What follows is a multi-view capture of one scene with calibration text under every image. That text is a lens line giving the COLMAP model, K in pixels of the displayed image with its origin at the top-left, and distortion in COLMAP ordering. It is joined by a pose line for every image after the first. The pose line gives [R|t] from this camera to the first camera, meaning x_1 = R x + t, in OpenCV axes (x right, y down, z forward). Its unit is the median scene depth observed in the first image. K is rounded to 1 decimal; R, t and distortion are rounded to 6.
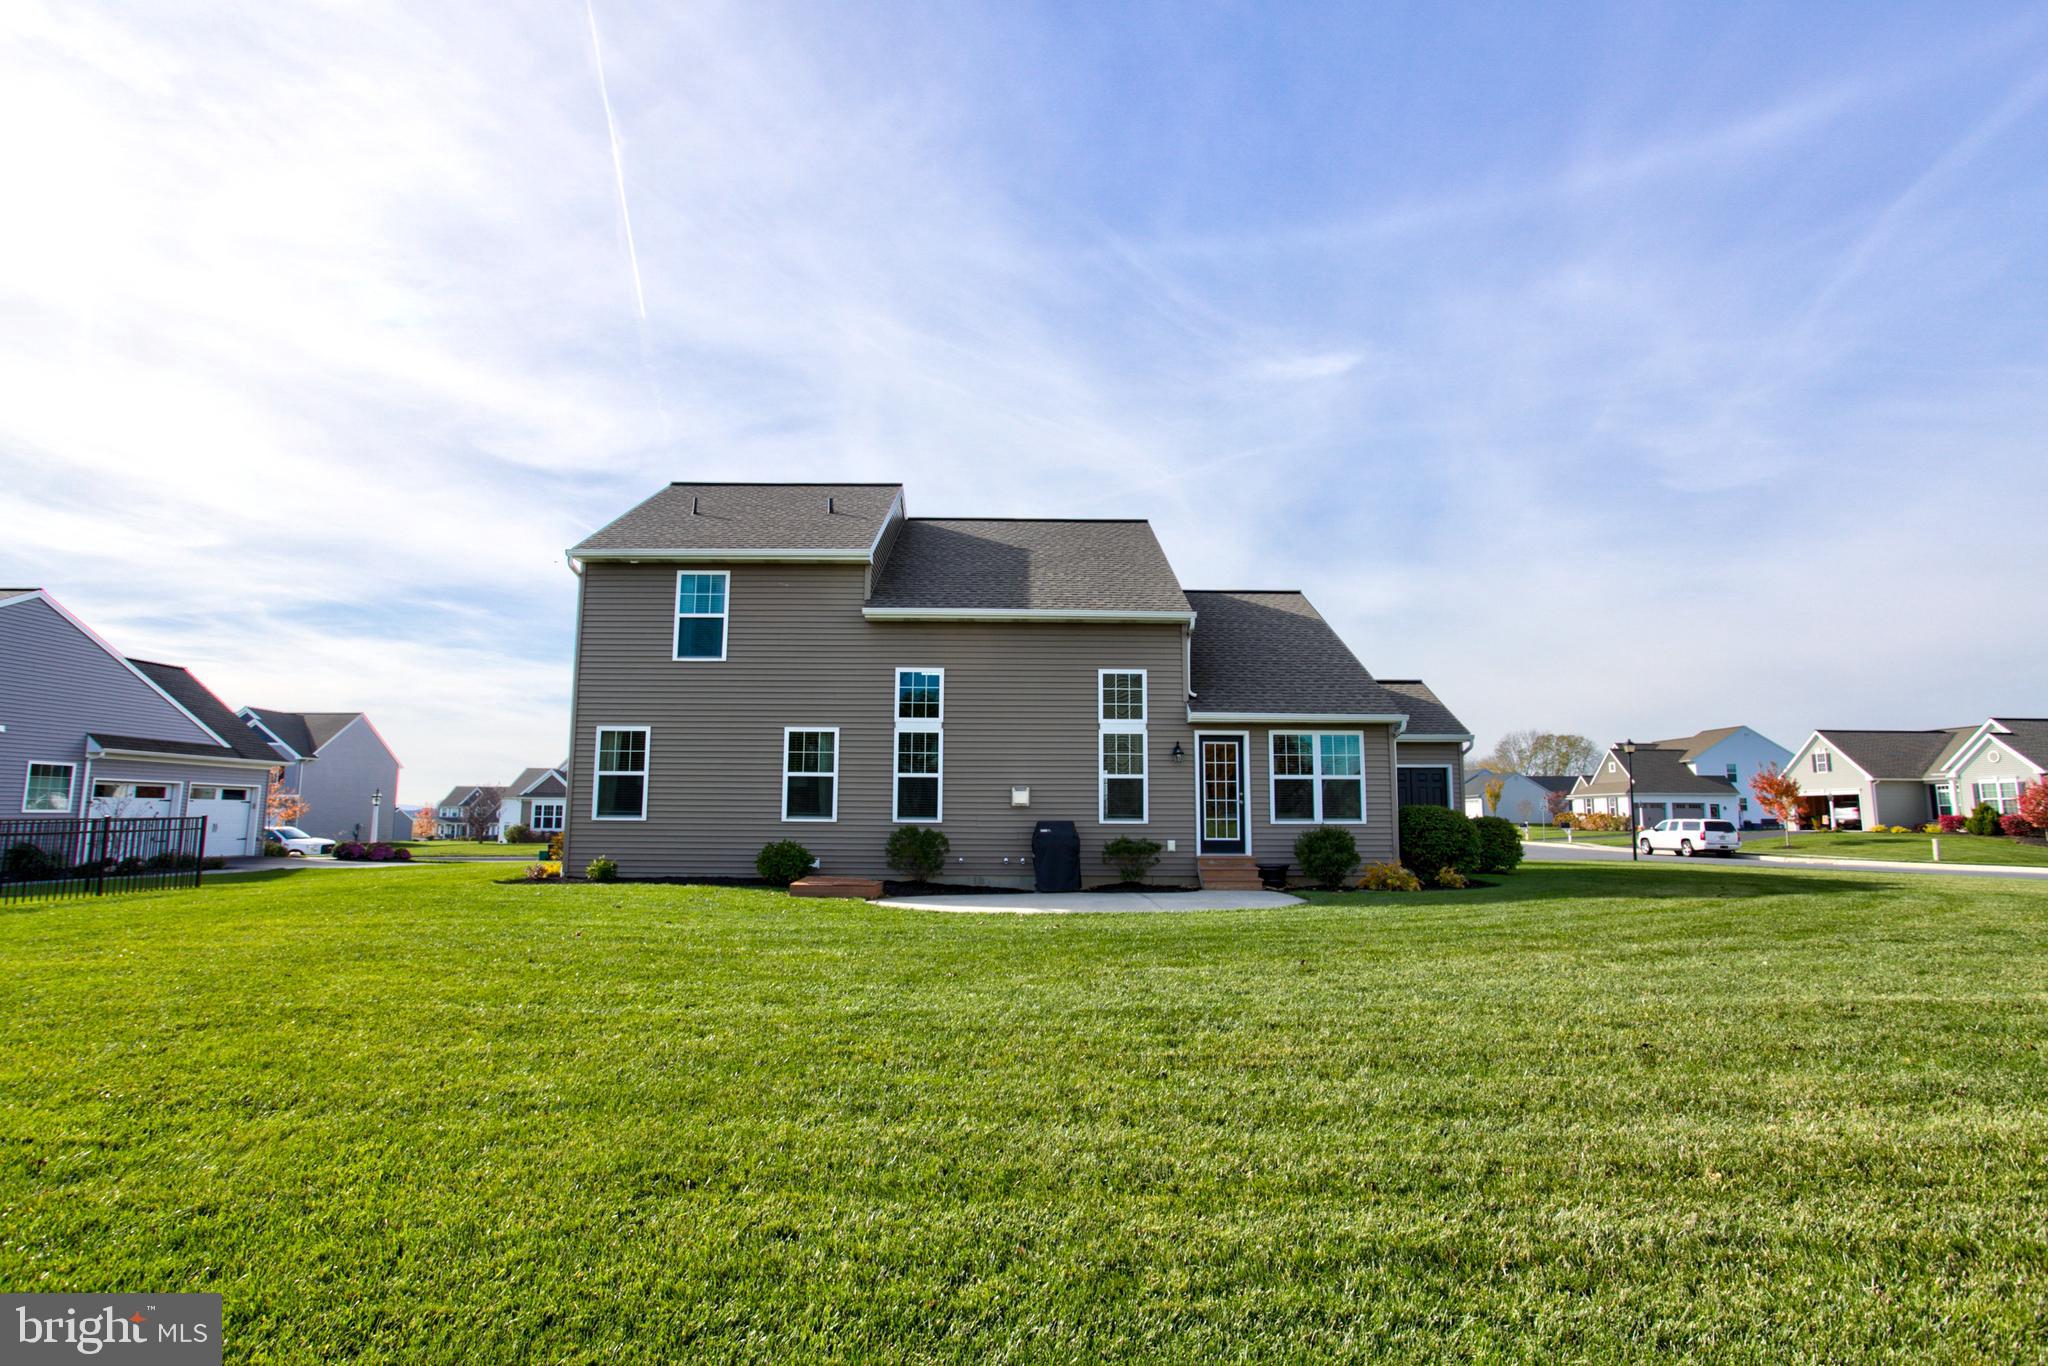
lens RADIAL K [[1034.1, 0, 1024.0], [0, 1034.1, 683.0], [0, 0, 1]] dist [-0.037798, 0.000607]
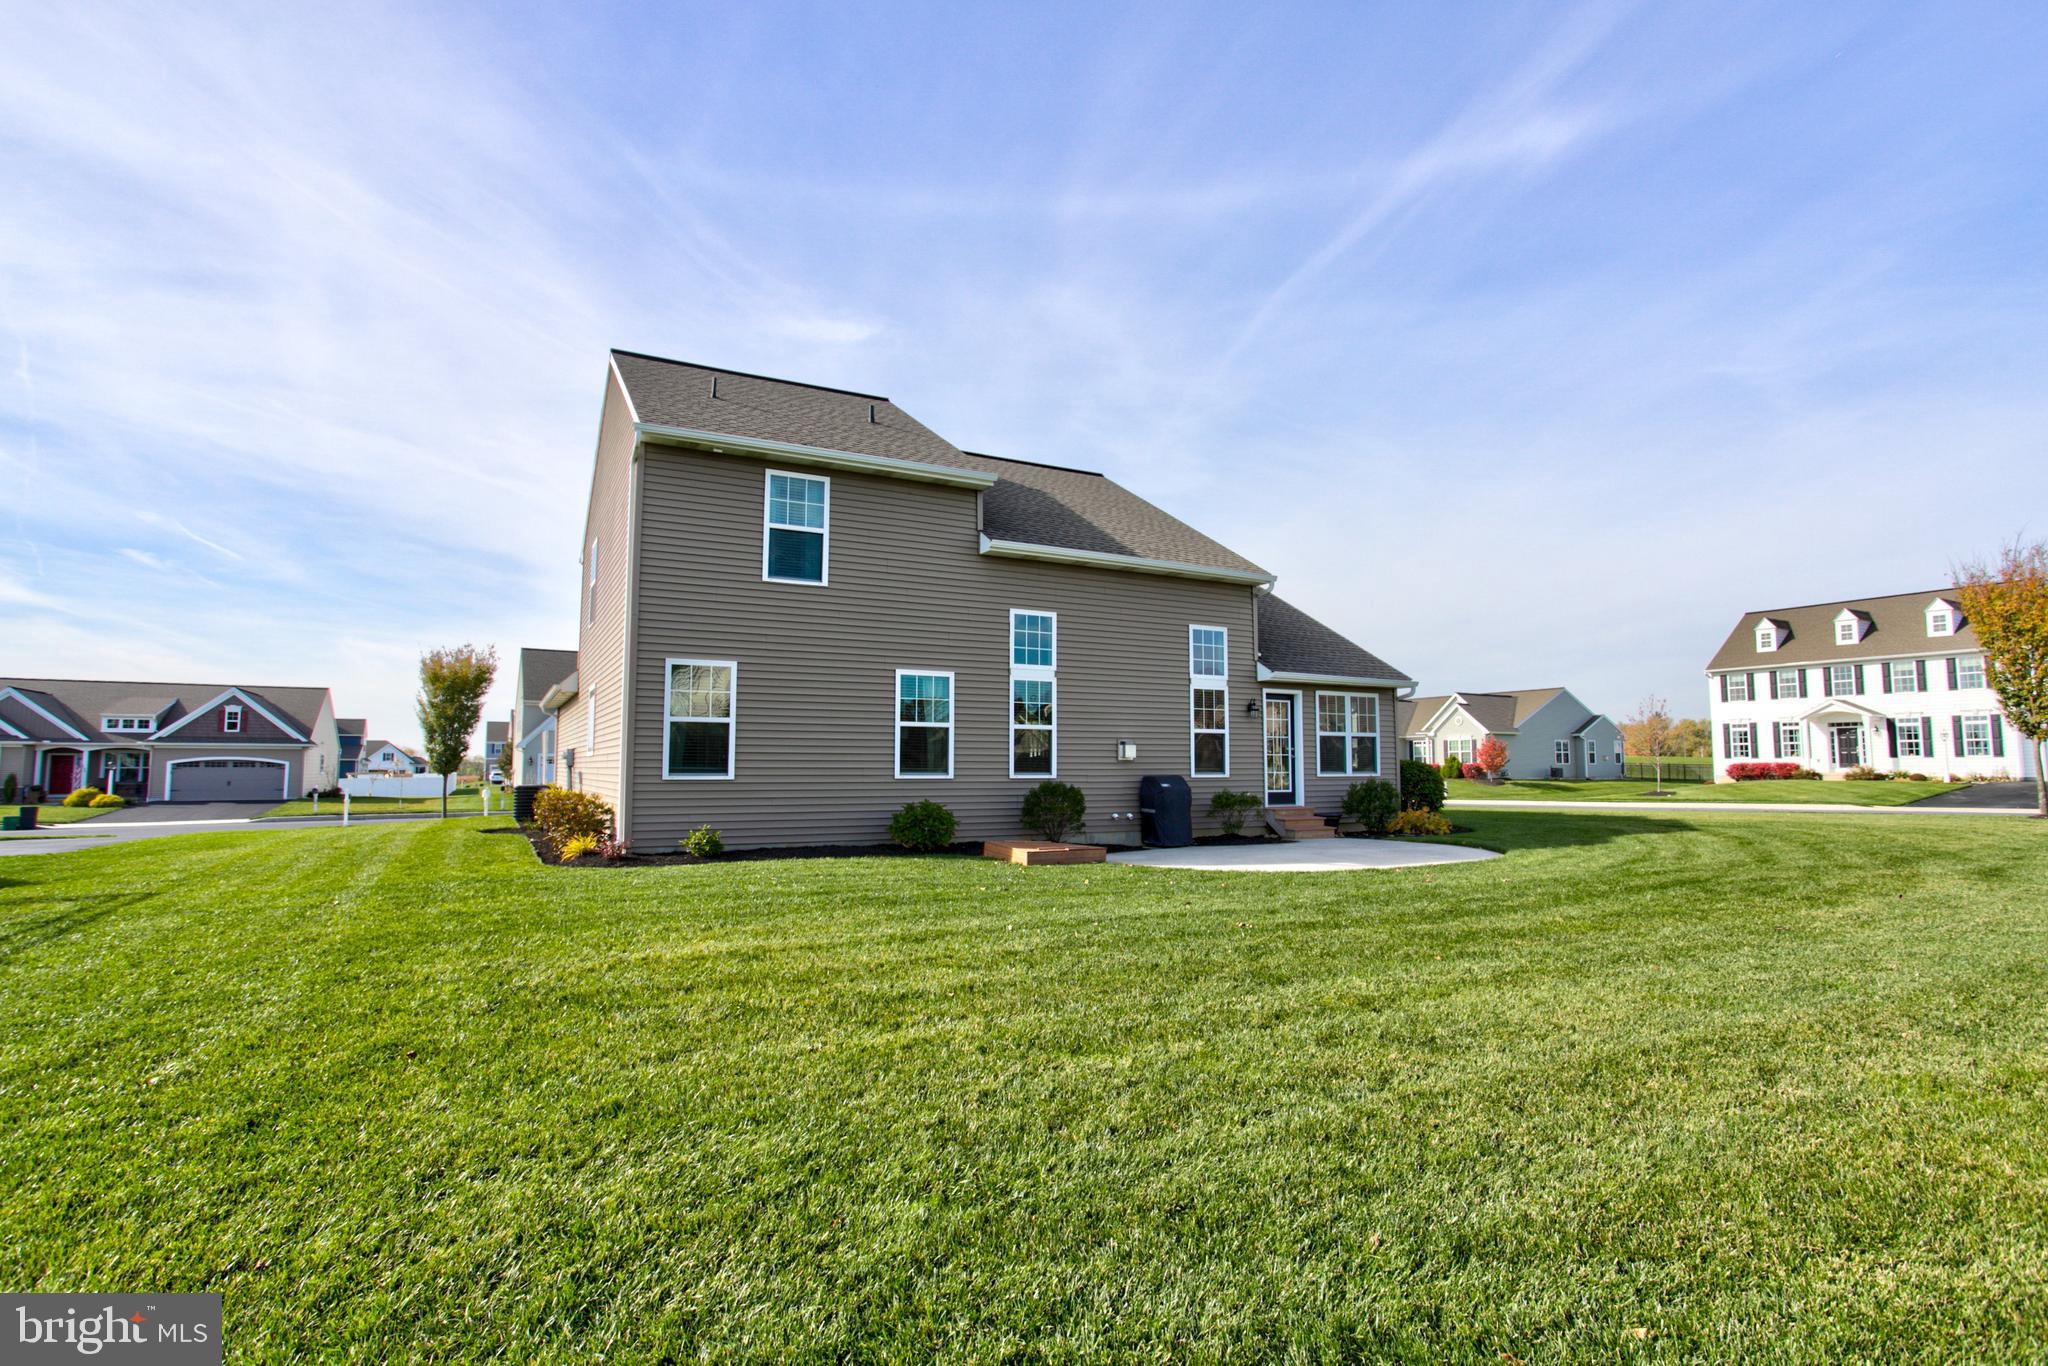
lens RADIAL K [[1004.7, 0, 1024.0], [0, 1004.7, 683.0], [0, 0, 1]] dist [-0.063180, 0.035897]
pose [[0.889398, 0.034795, 0.455808, -0.513230], [-0.058760, 0.997529, 0.038509, 0.015854], [-0.453342, -0.061033, 0.889245, 0.208815]]
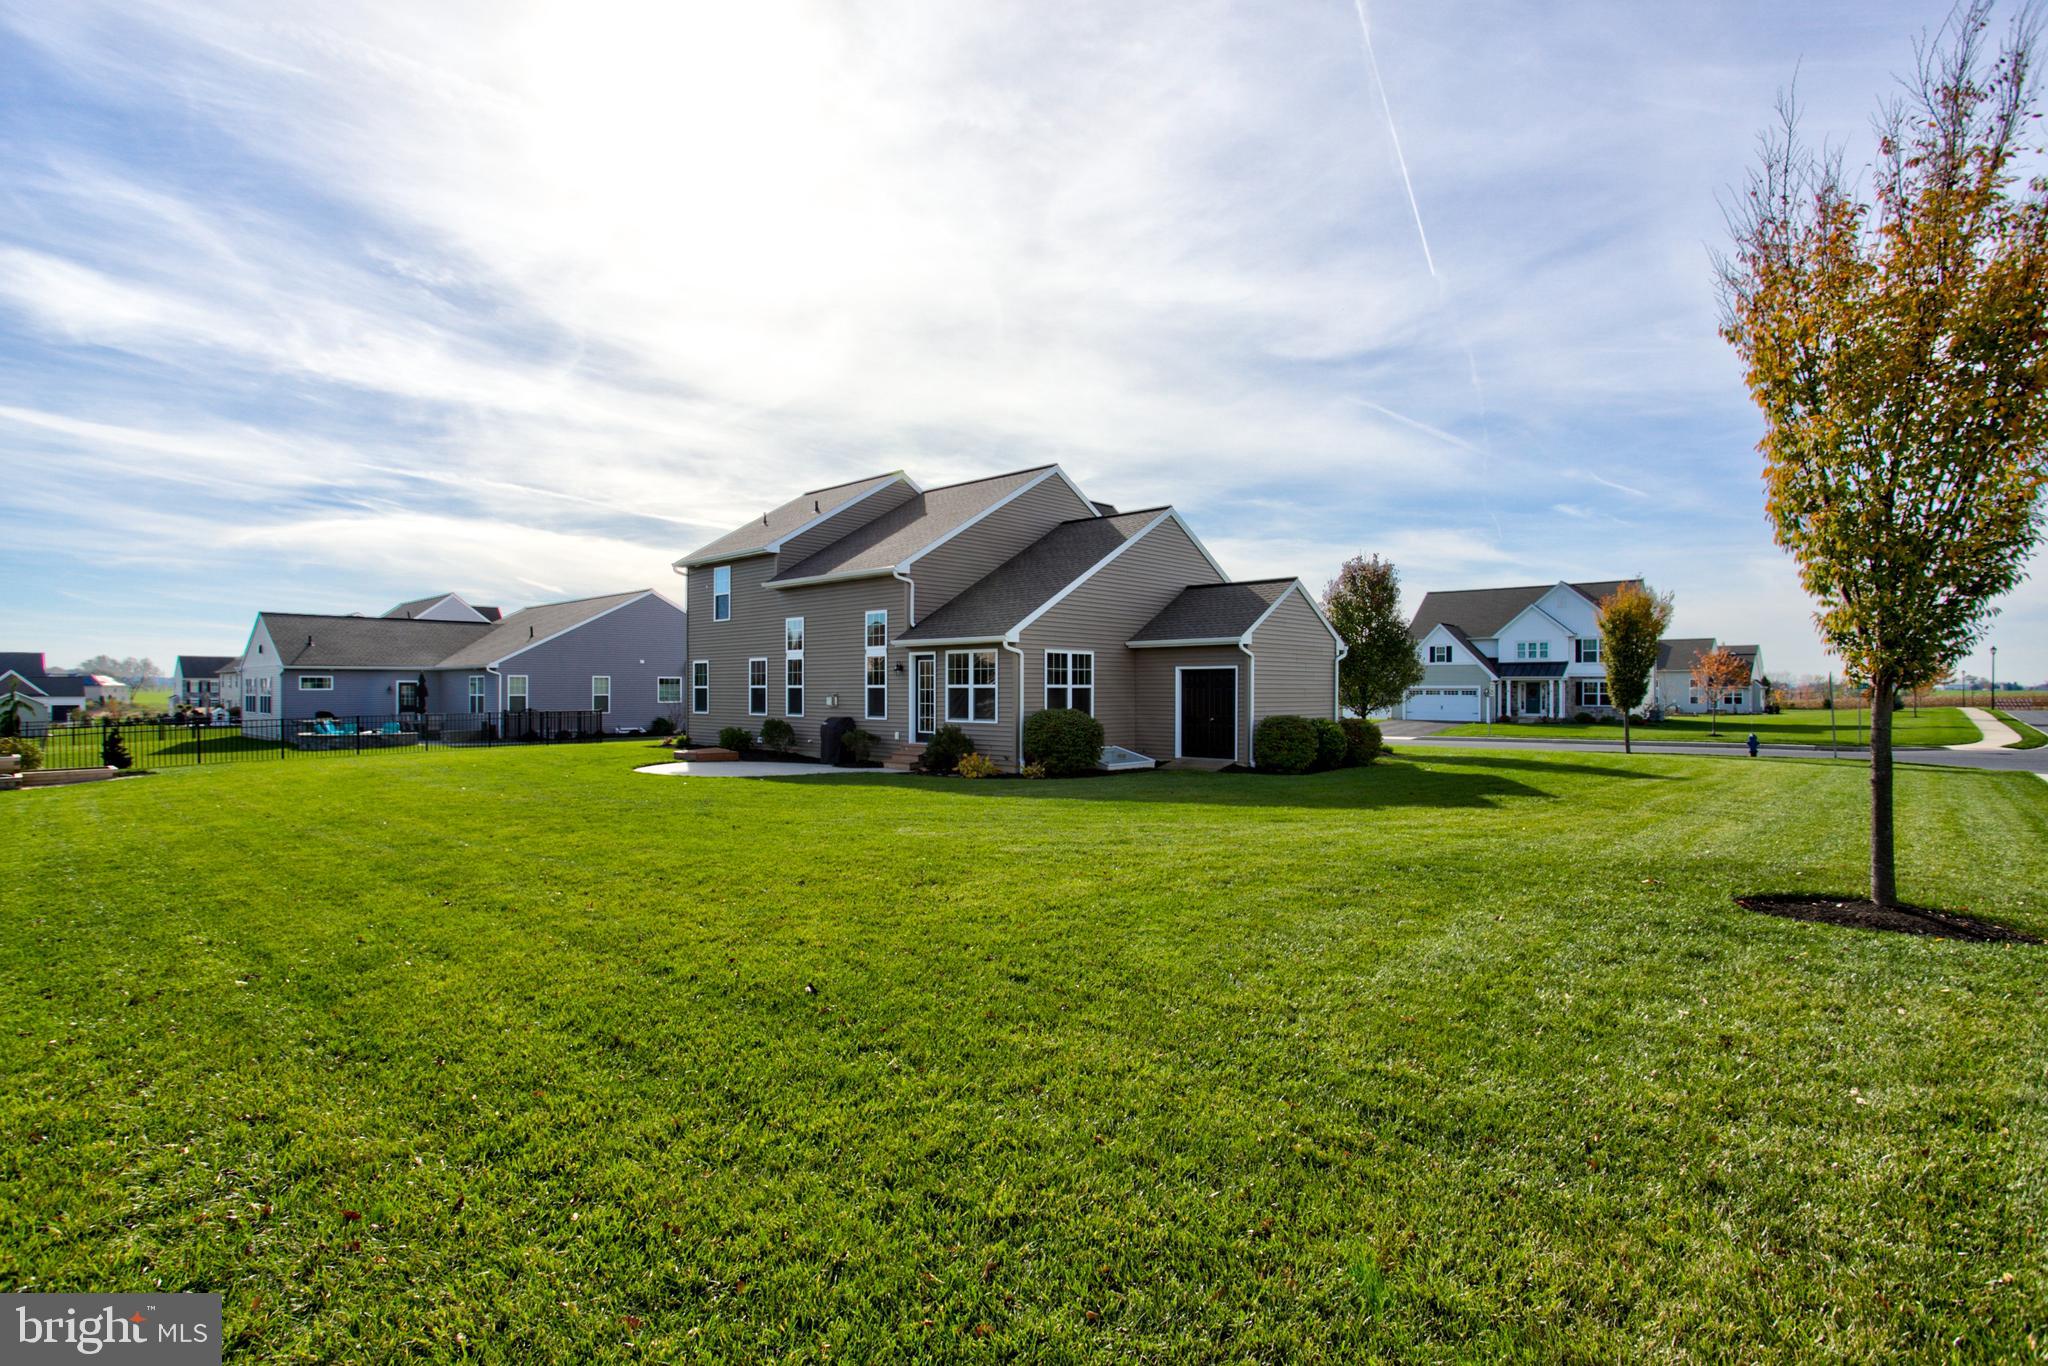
lens RADIAL K [[1020.0, 0, 998.5], [0, 1020.0, 688.6], [0, 0, 1]] dist [0.002137, 0.000216]
pose [[0.695562, -0.005328, -0.718447, 1.217400], [0.098552, 0.991228, 0.088062, -0.014061], [0.711675, -0.132057, 0.689985, 0.147649]]
